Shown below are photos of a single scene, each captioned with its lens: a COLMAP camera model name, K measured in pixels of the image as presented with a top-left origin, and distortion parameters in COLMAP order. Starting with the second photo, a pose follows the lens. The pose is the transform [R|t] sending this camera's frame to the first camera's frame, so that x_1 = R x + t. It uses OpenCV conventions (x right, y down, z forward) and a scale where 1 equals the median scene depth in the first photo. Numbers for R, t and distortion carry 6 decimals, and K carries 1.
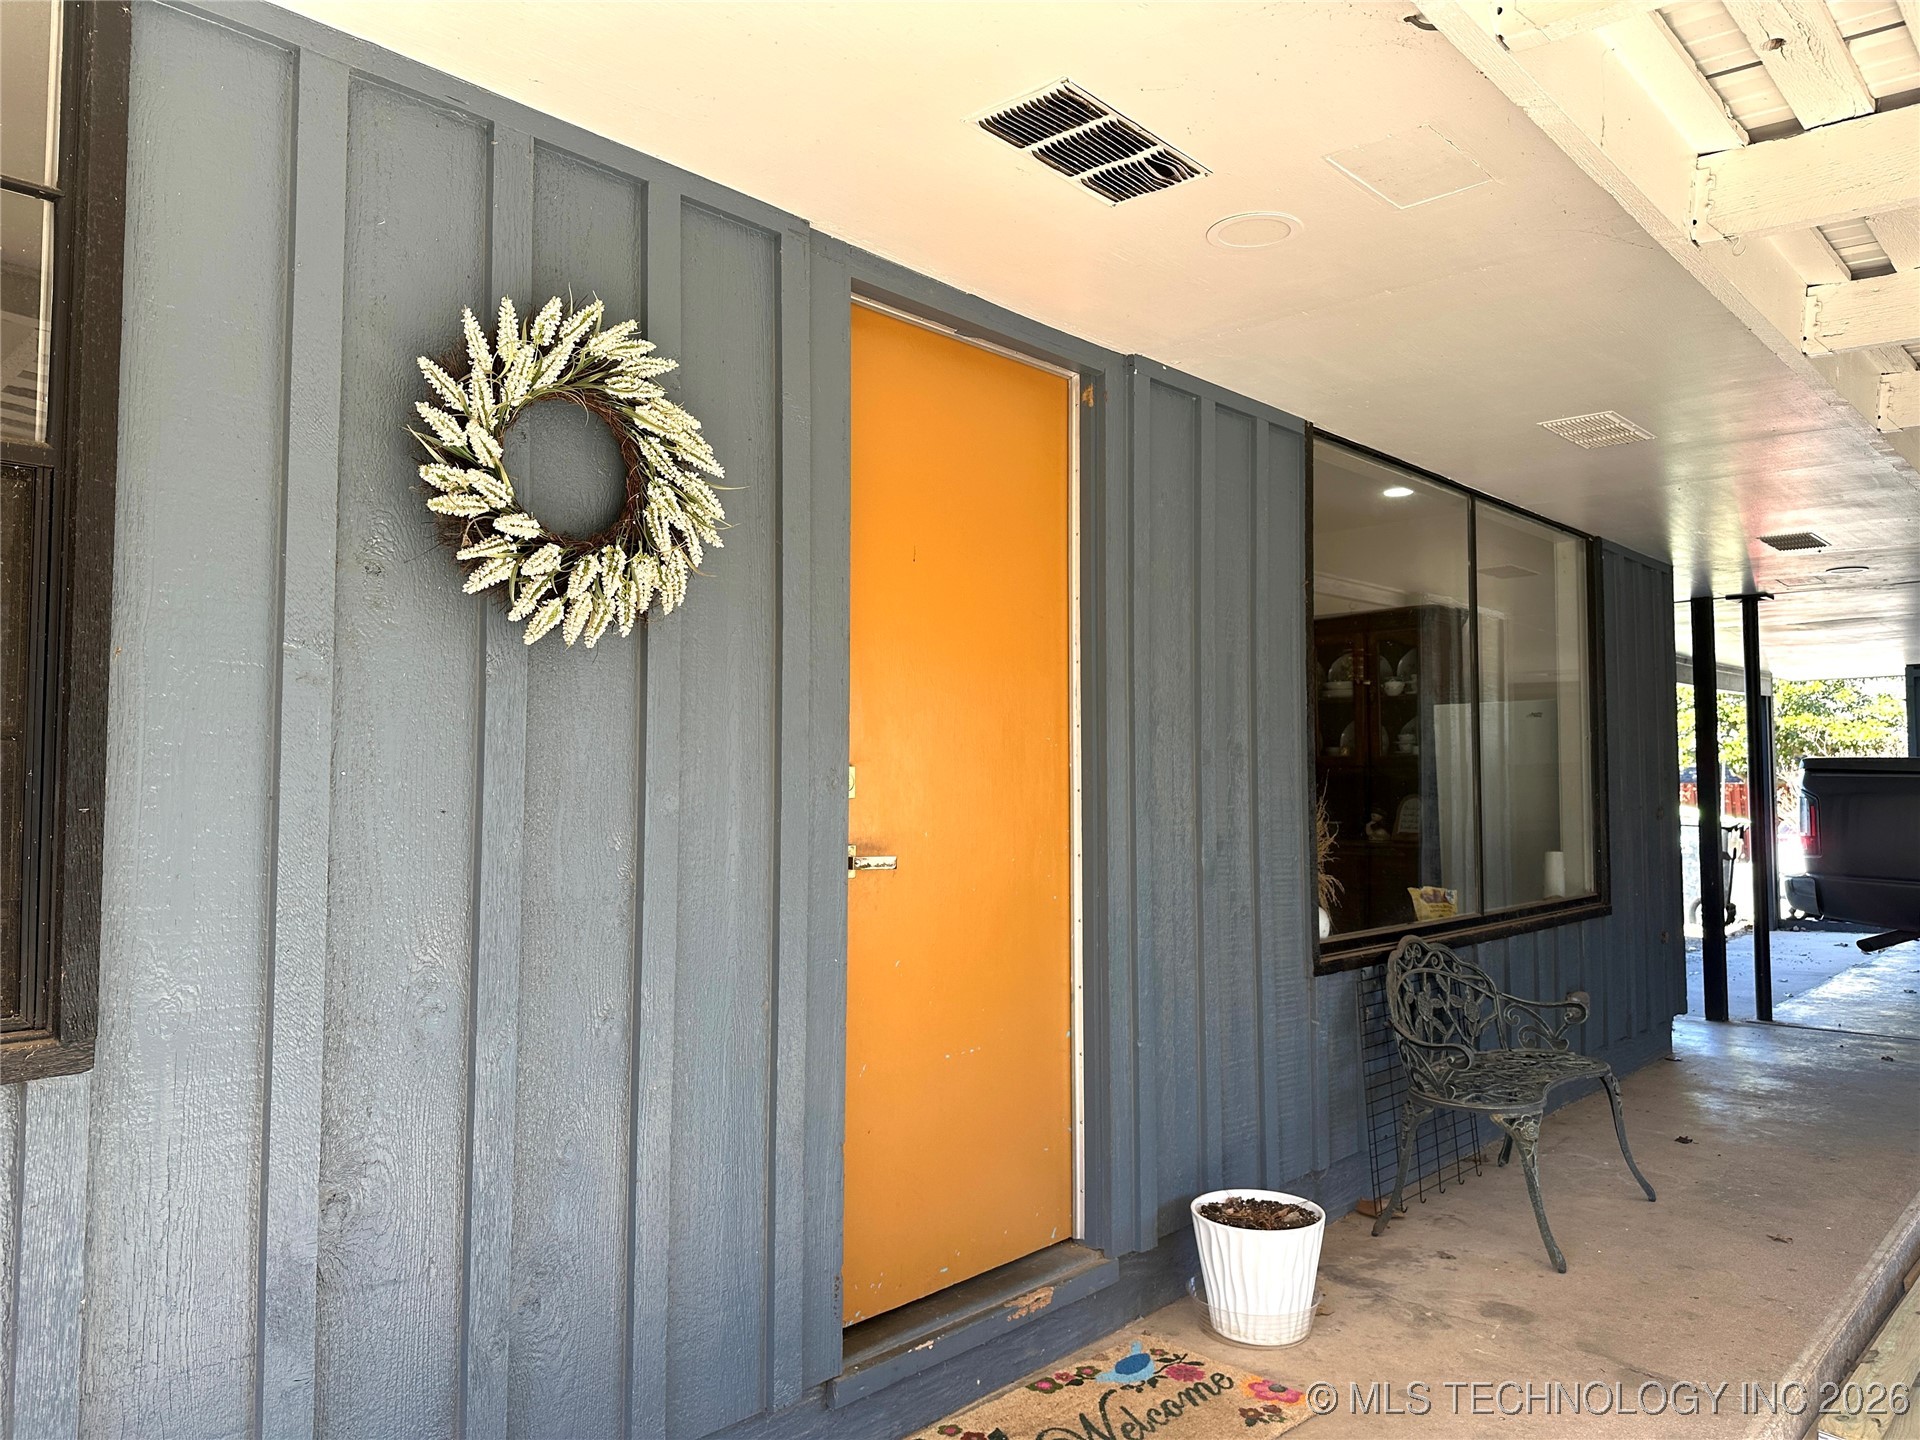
lens RADIAL K [[1329.4, 0, 960.0], [0, 1329.4, 720.0], [0, 0, 1]] dist [0.097346, -0.151468]
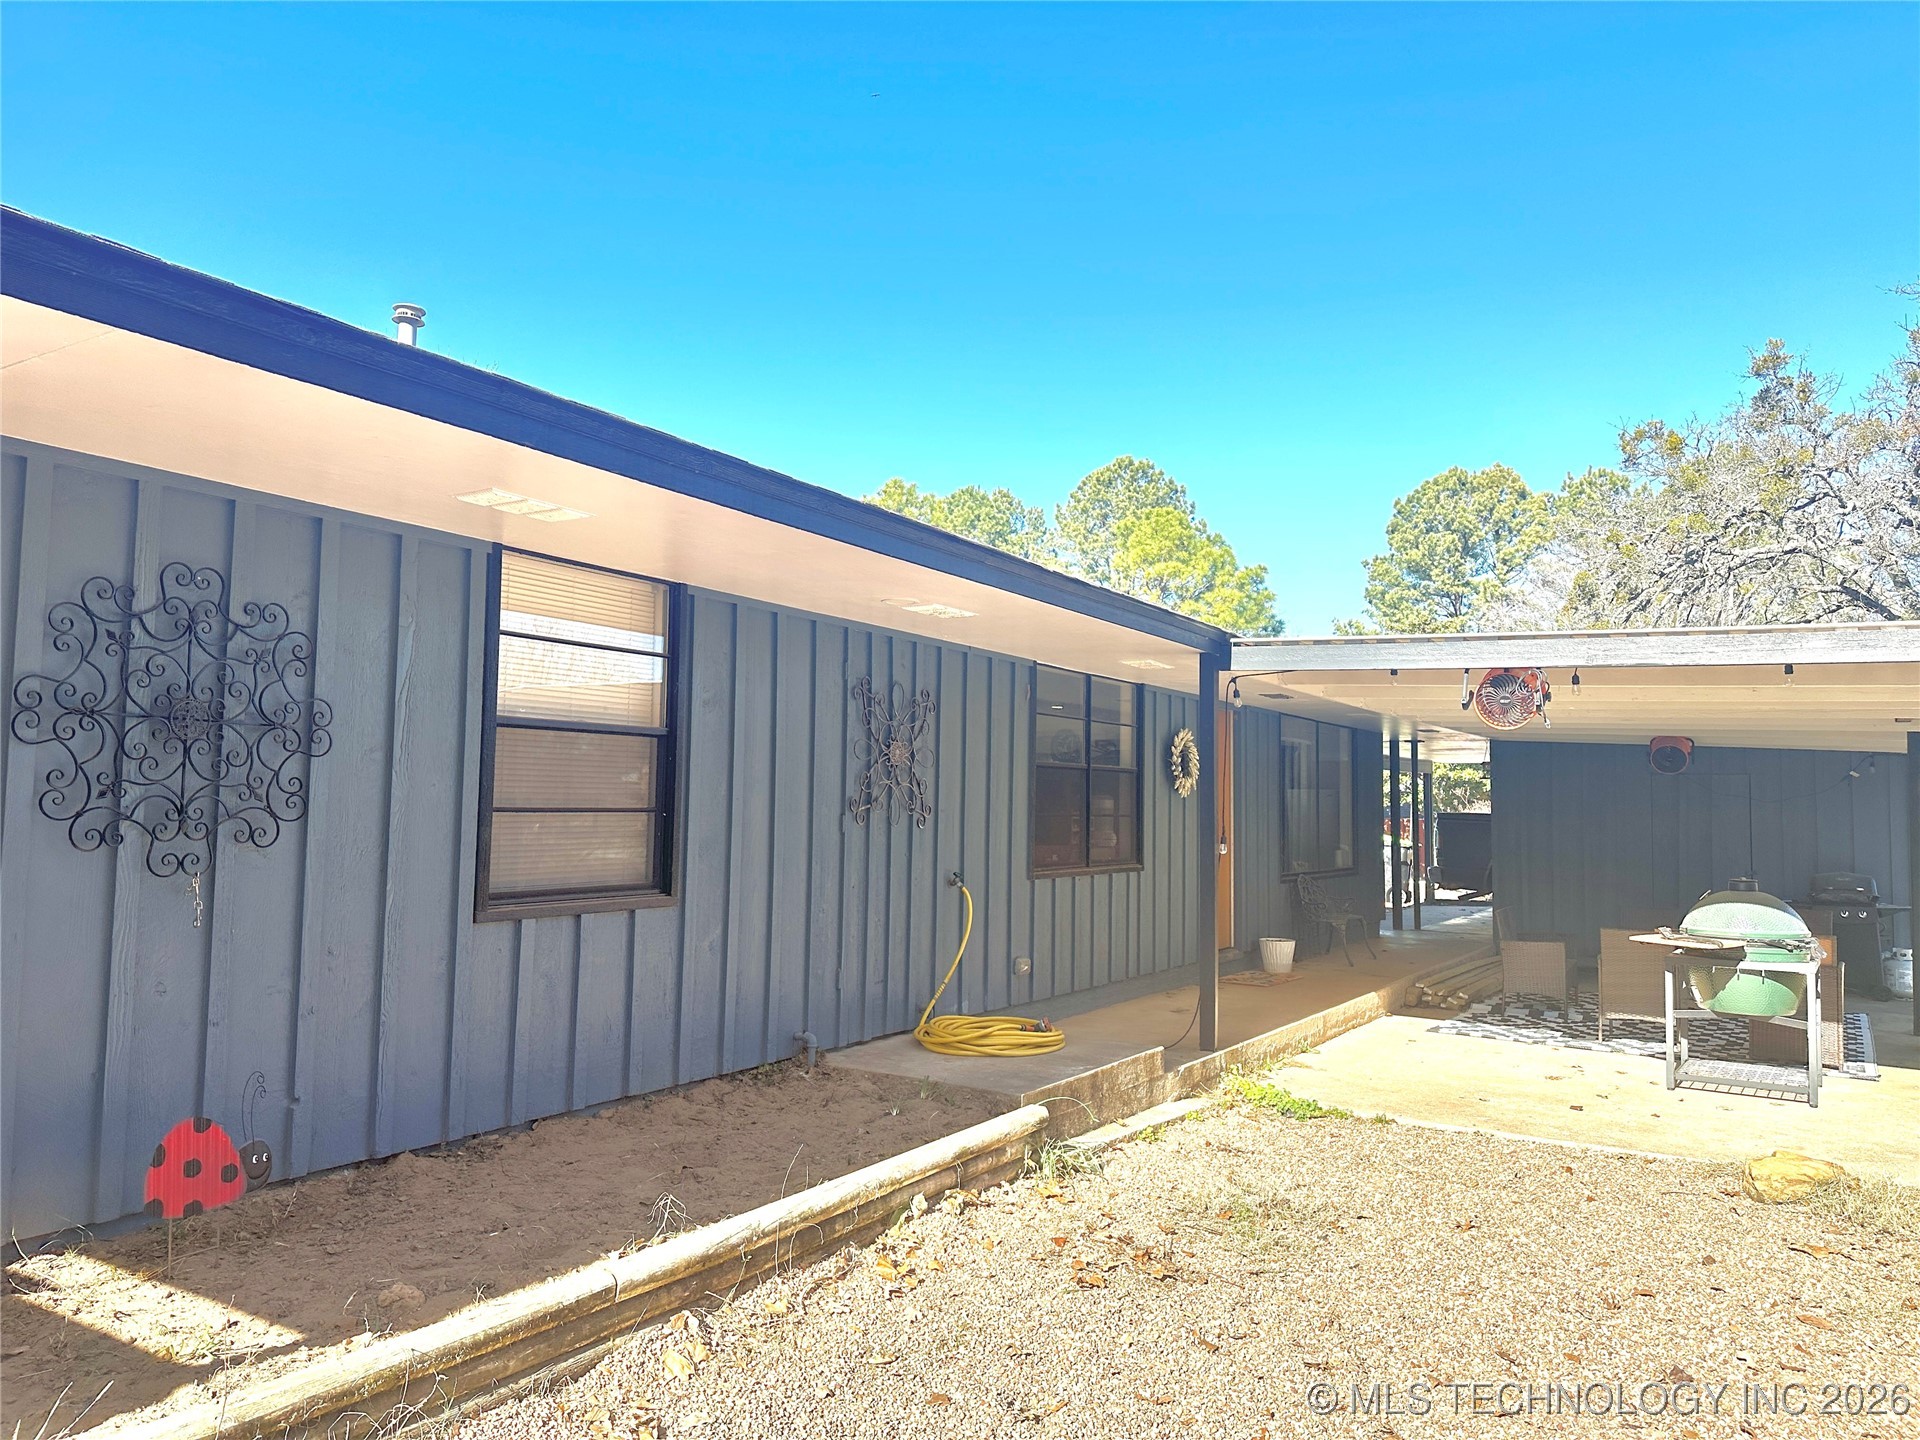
lens RADIAL K [[1329.4, 0, 960.0], [0, 1329.4, 720.0], [0, 0, 1]] dist [0.097346, -0.151468]
pose [[0.982552, 0.028406, 0.183808, -0.571401], [-0.025236, 0.999490, -0.019563, -0.063559], [-0.184270, 0.014583, 0.982767, -1.059962]]
